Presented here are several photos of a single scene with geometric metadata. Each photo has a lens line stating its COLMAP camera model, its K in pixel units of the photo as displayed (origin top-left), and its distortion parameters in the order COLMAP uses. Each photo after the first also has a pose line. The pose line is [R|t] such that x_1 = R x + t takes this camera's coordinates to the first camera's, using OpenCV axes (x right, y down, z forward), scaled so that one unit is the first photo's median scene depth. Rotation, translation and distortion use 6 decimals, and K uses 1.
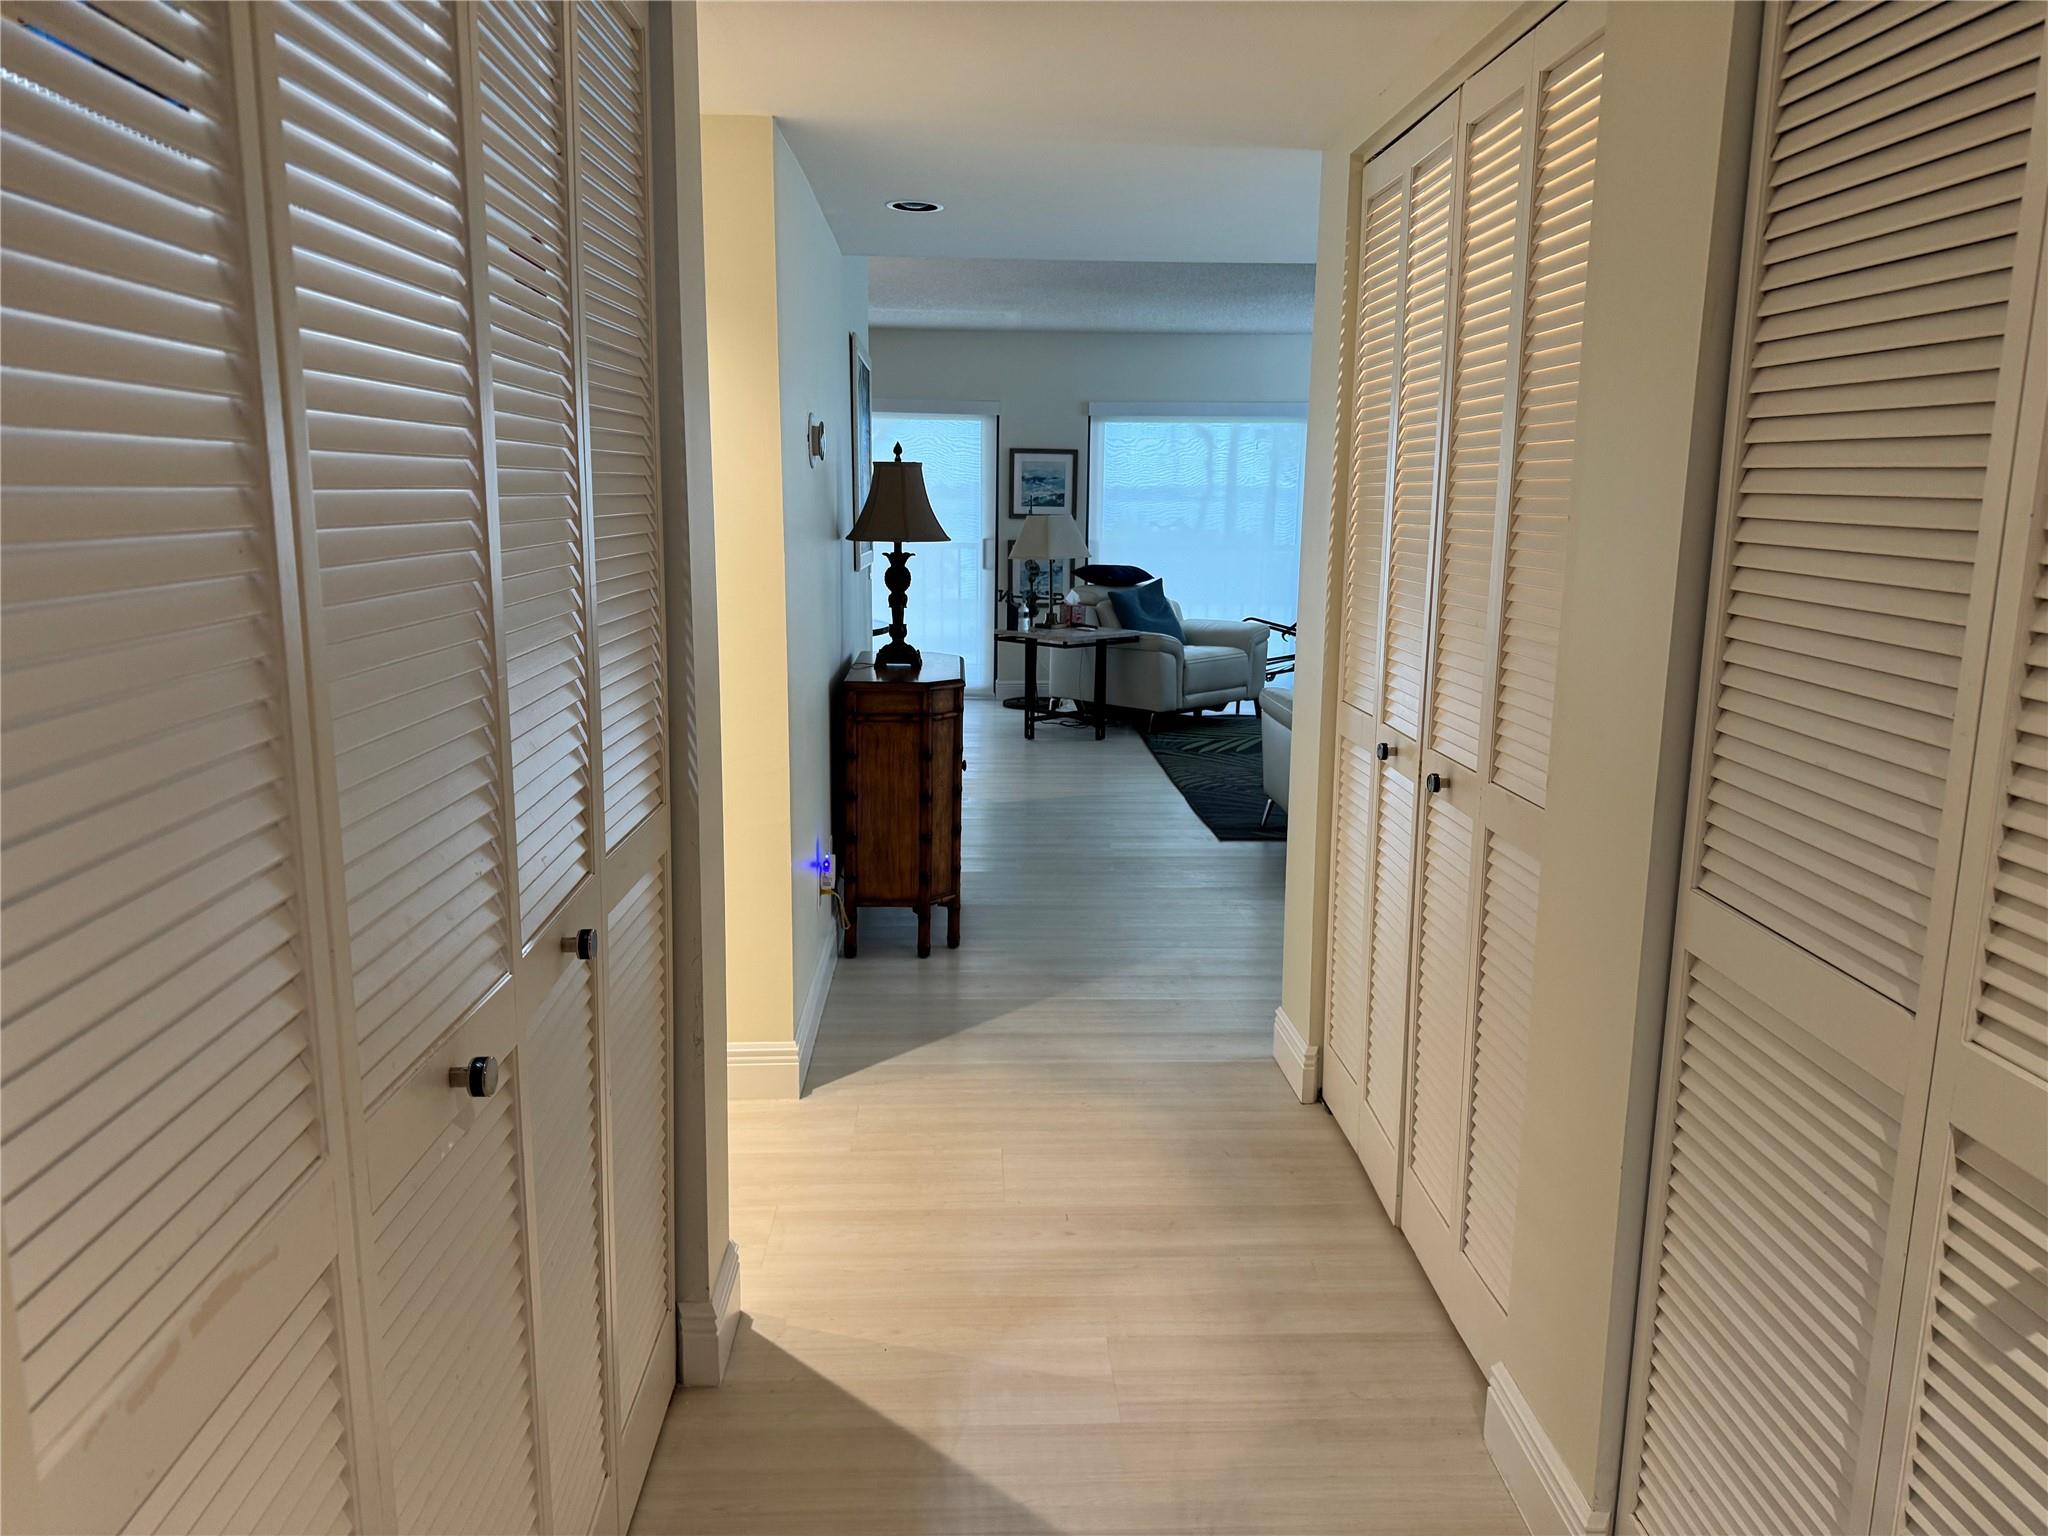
lens RADIAL K [[1417.8, 0, 1020.8], [0, 1417.8, 765.0], [0, 0, 1]] dist [0.095227, -0.119865]
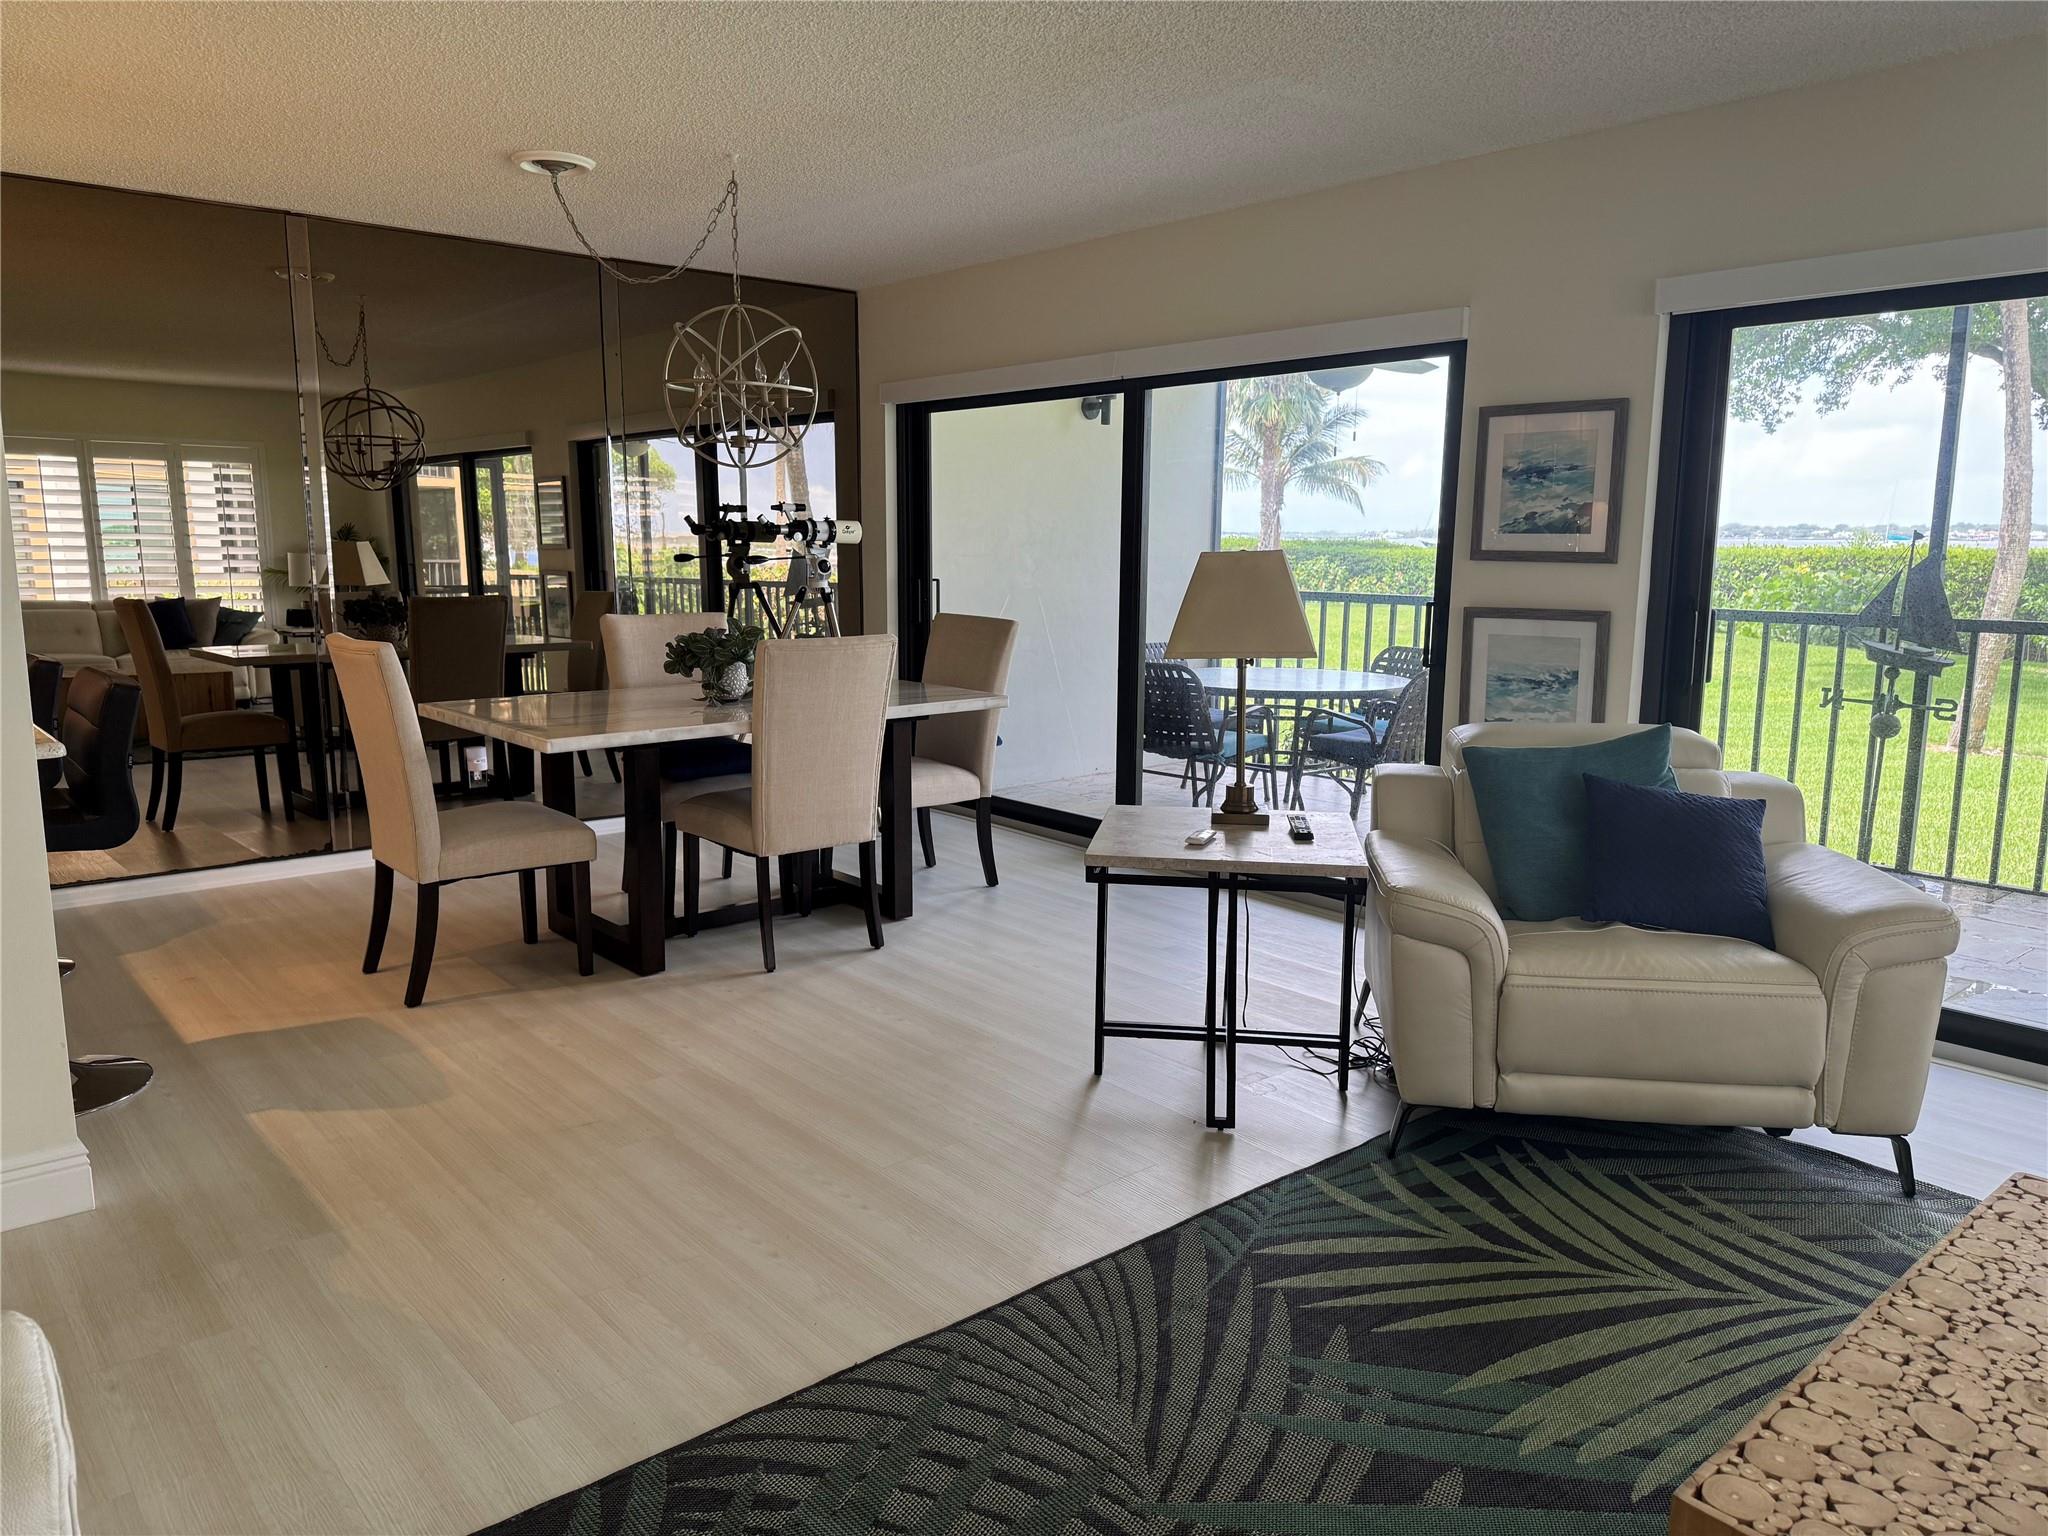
lens RADIAL K [[1425.7, 0, 1008.3], [0, 1425.7, 769.0], [0, 0, 1]] dist [0.070969, -0.099533]
pose [[0.612510, 0.118778, -0.781488, 0.293131], [-0.144940, 0.988760, 0.036681, -0.112041], [0.777061, 0.090801, 0.622842, 0.657792]]
